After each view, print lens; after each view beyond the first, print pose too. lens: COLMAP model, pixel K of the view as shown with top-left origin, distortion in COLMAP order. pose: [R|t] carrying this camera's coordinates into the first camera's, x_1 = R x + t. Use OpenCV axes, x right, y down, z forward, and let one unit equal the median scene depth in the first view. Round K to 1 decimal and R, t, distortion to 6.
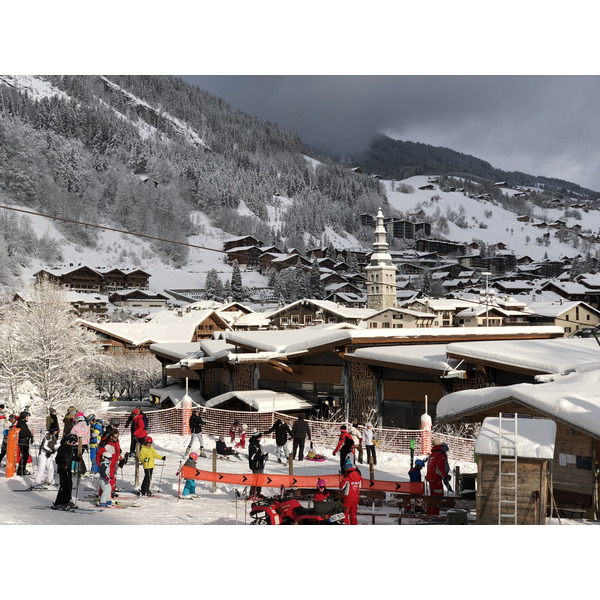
lens RADIAL K [[1261.7, 0, 299.7], [0, 1261.7, 300.7], [0, 0, 1]] dist [0.113720, 0.000000]
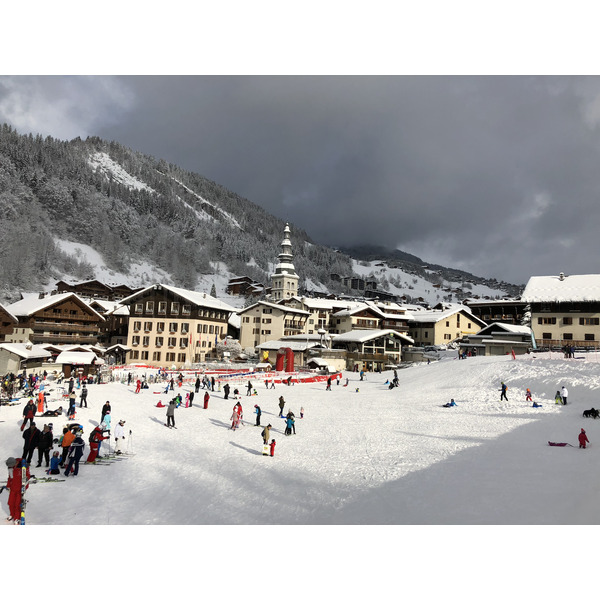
lens RADIAL K [[621.5, 0, 300.4], [0, 621.5, 297.9], [0, 0, 1]] dist [0.068243, 0.000000]
pose [[0.997281, 0.051956, -0.052259, 0.058239], [-0.055066, 0.996683, -0.059931, 0.013574], [0.048972, 0.062646, 0.996834, 0.245444]]
